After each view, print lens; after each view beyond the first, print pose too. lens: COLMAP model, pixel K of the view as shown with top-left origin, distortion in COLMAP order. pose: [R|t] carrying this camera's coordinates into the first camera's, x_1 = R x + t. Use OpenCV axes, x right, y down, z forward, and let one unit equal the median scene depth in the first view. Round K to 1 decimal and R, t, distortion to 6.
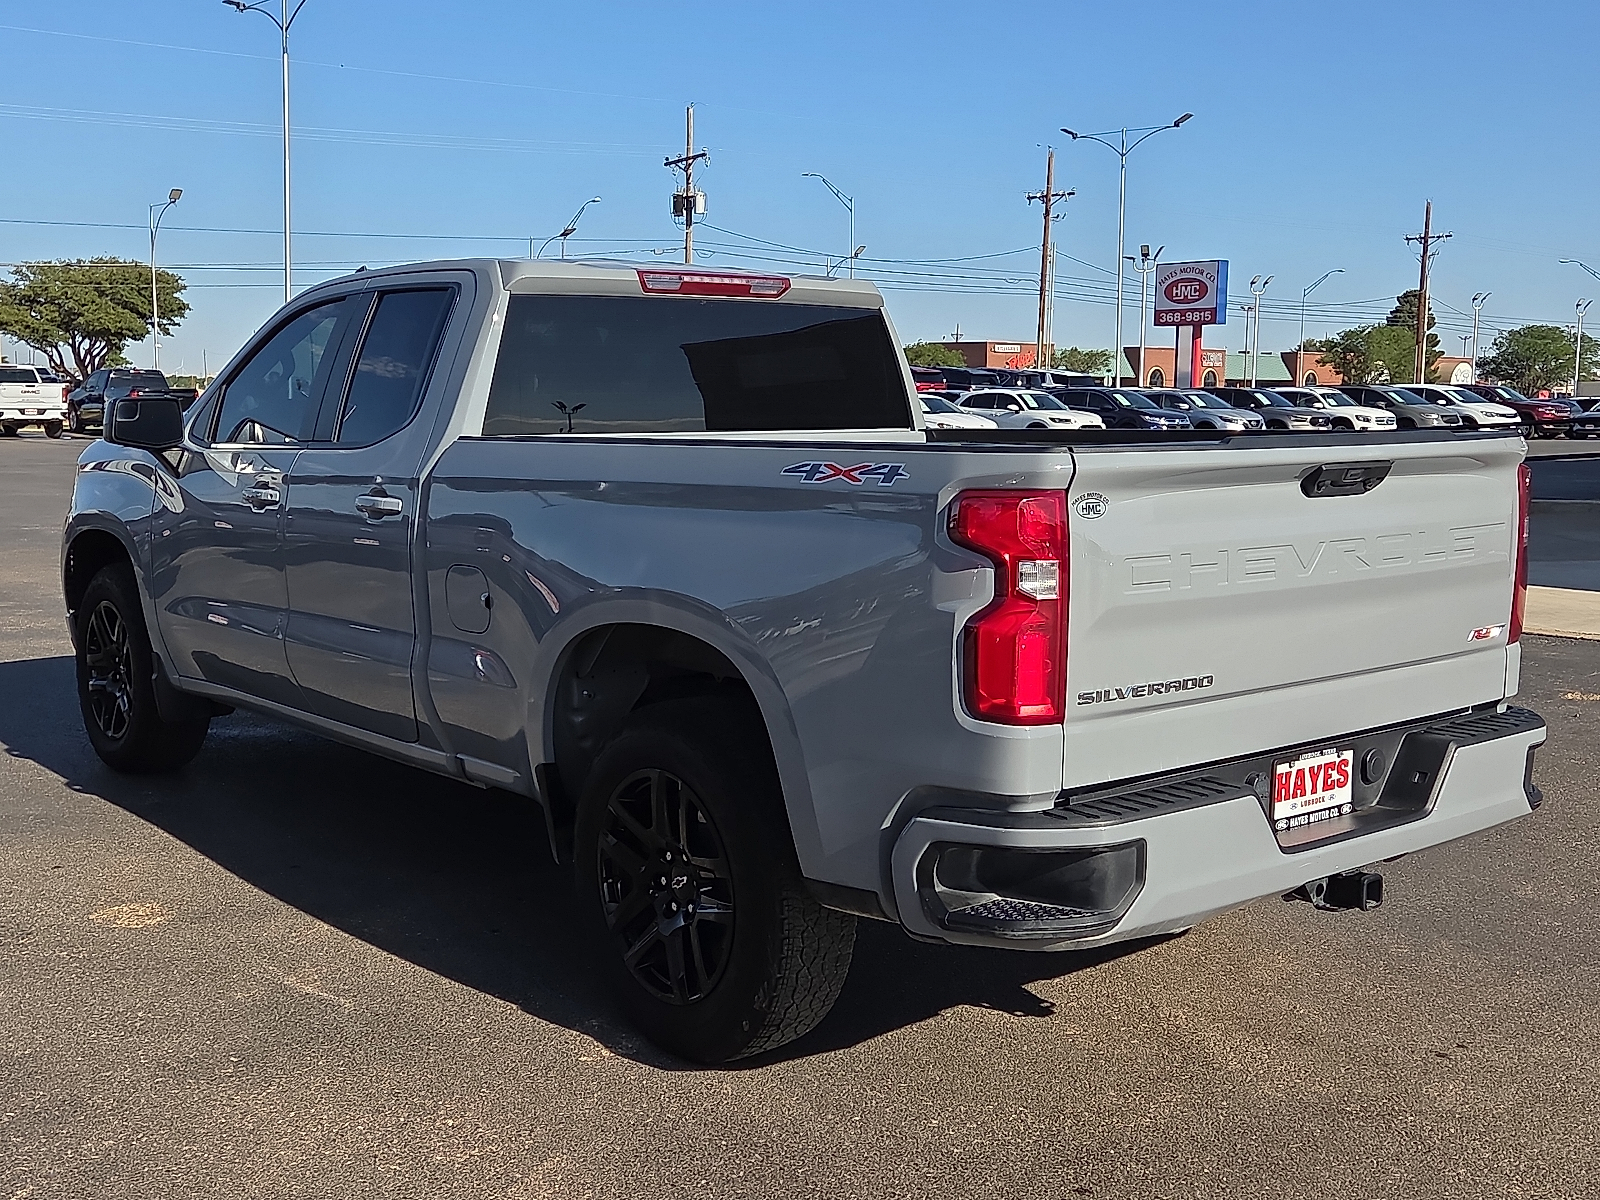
lens RADIAL K [[1728.3, 0, 802.3], [0, 1728.3, 603.1], [0, 0, 1]] dist [0.064197, 0.000000]
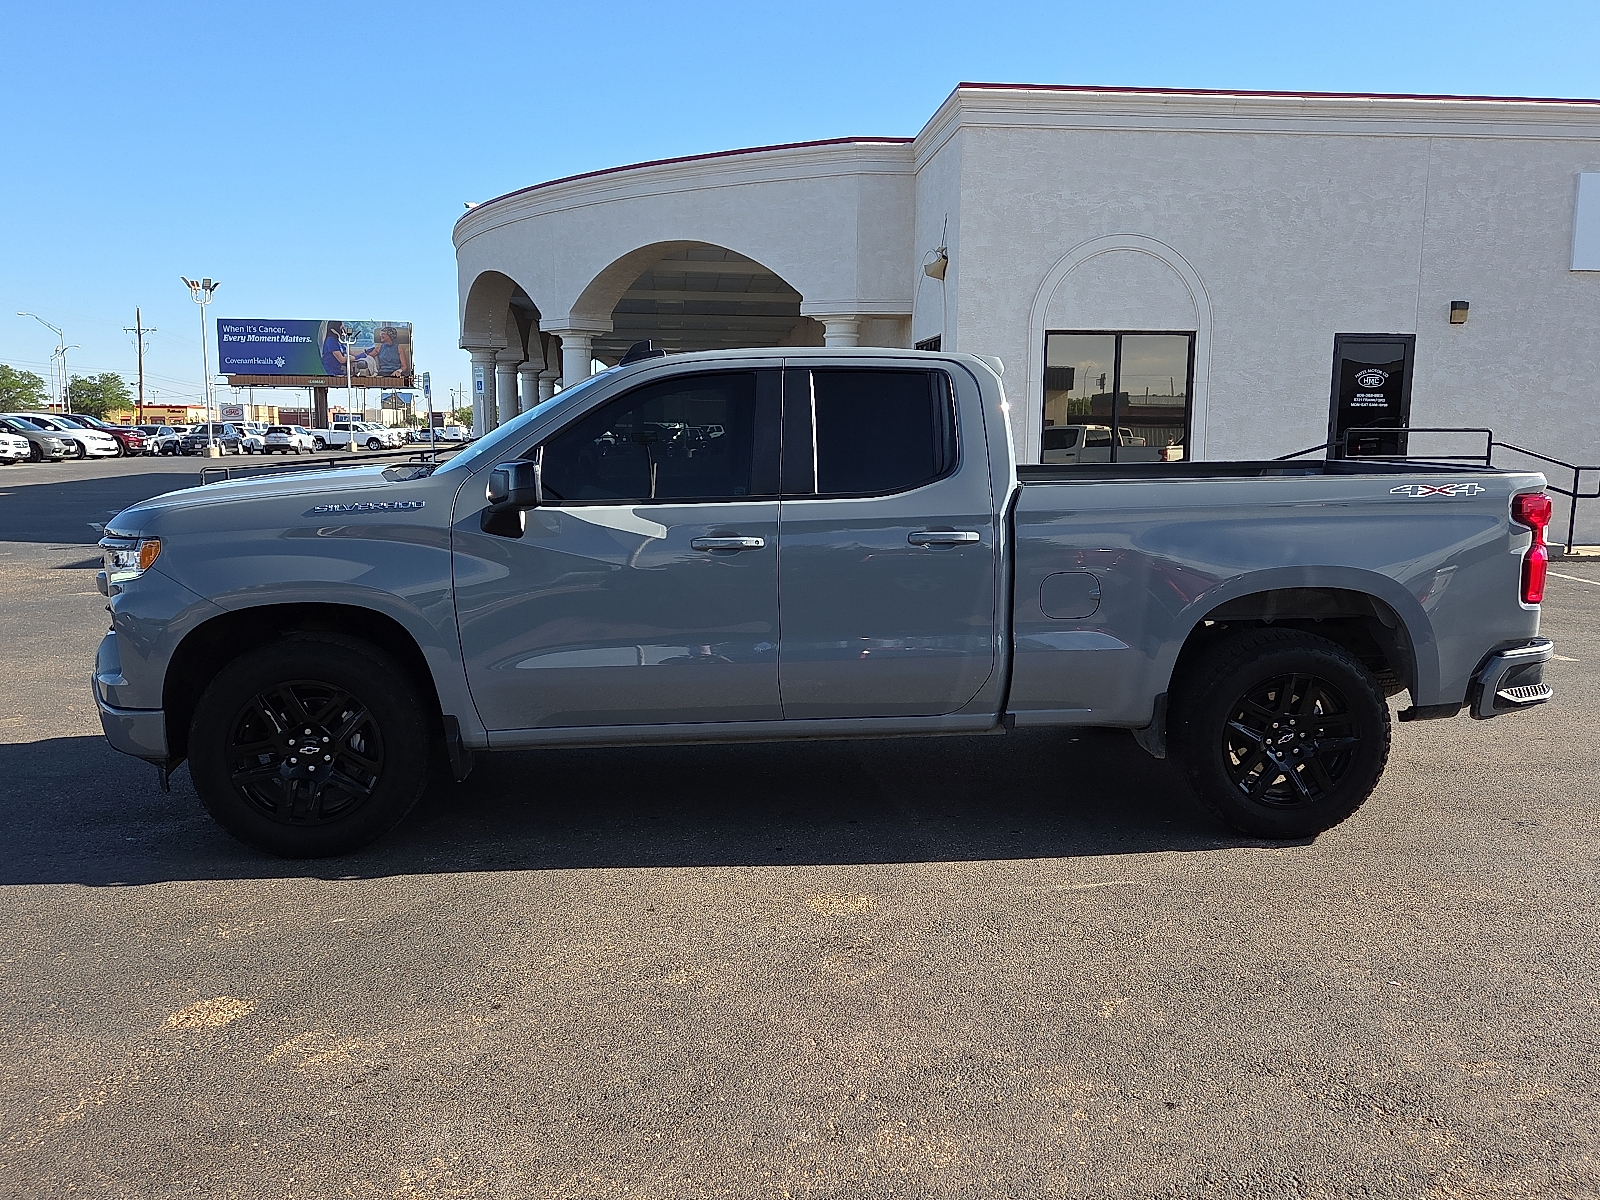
lens RADIAL K [[1297.0, 0, 800.4], [0, 1297.0, 601.6], [0, 0, 1]] dist [0.050086, 0.001517]
pose [[0.559947, -0.111606, 0.820977, -1.893836], [0.096474, 0.992928, 0.069182, -0.146207], [-0.822892, 0.040465, 0.566755, 0.913722]]
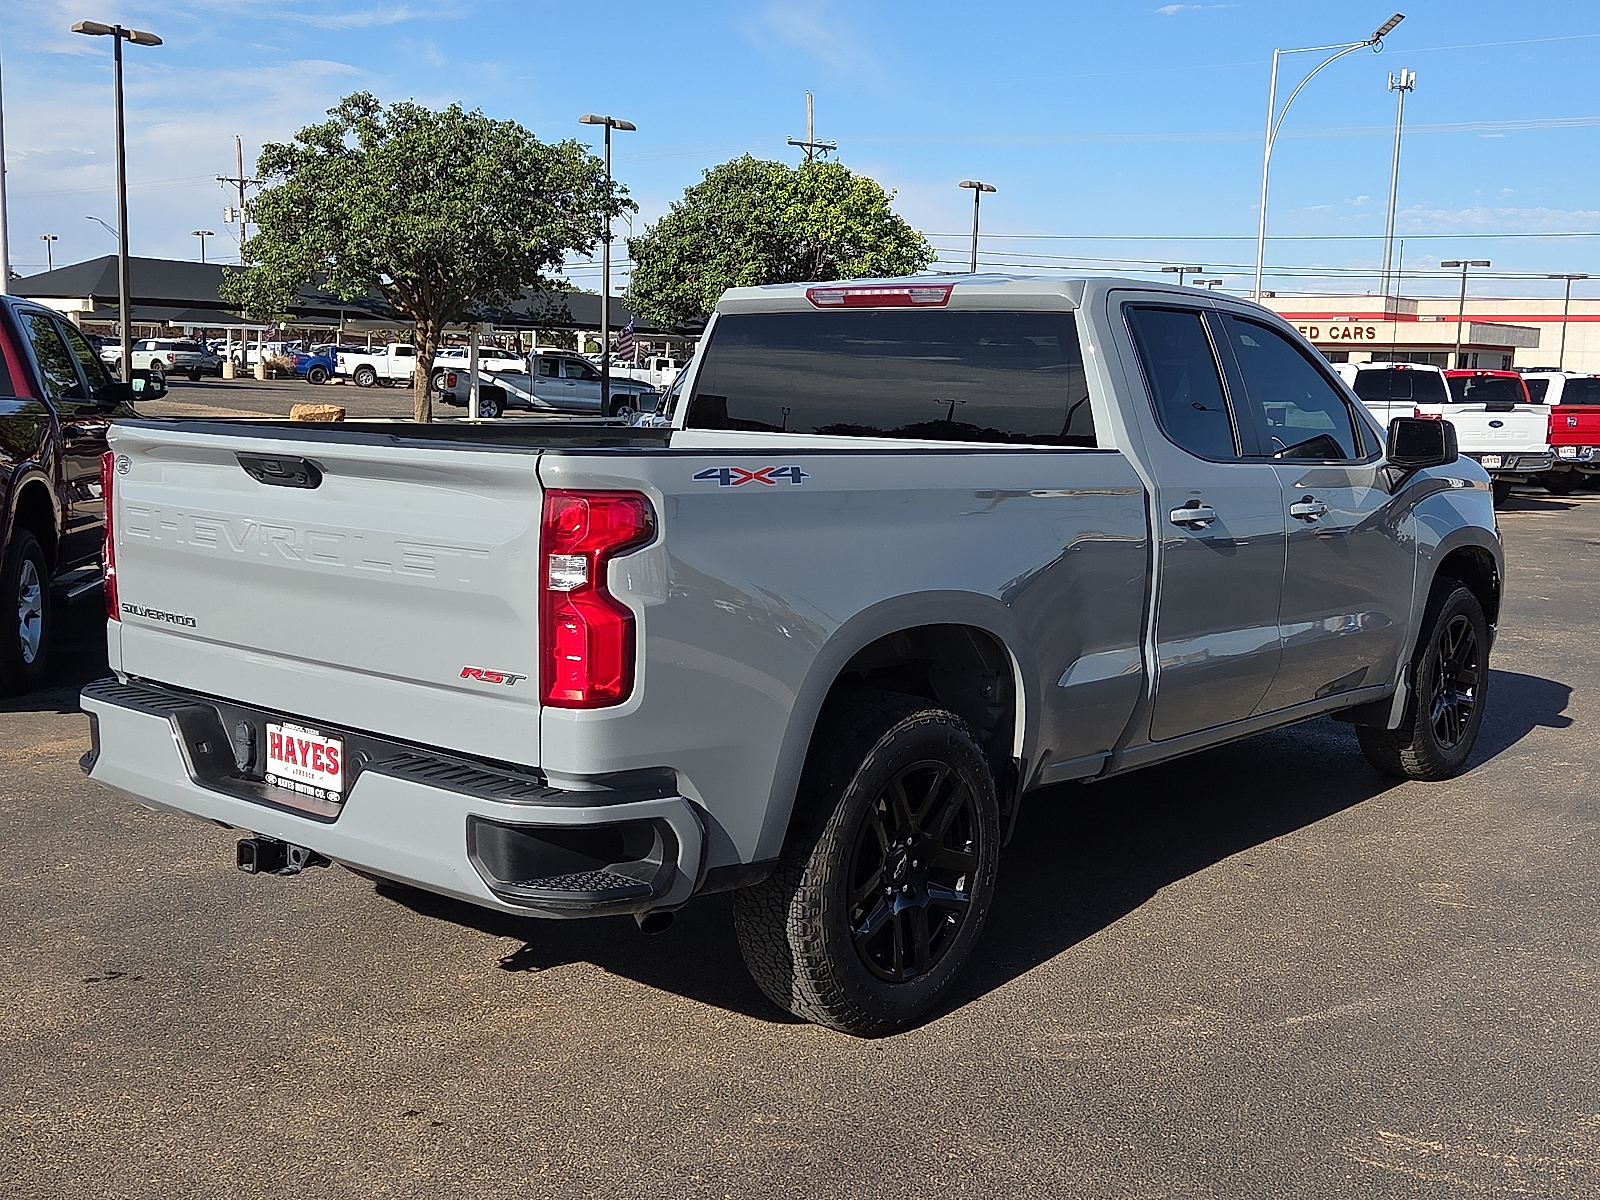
lens RADIAL K [[1728.3, 0, 799.0], [0, 1728.3, 601.7], [0, 0, 1]] dist [0.064197, 0.000000]
pose [[0.191189, 0.127605, -0.973223, 1.272567], [-0.144766, 0.984336, 0.100623, -0.130205], [0.970819, 0.121651, 0.206667, 0.982235]]
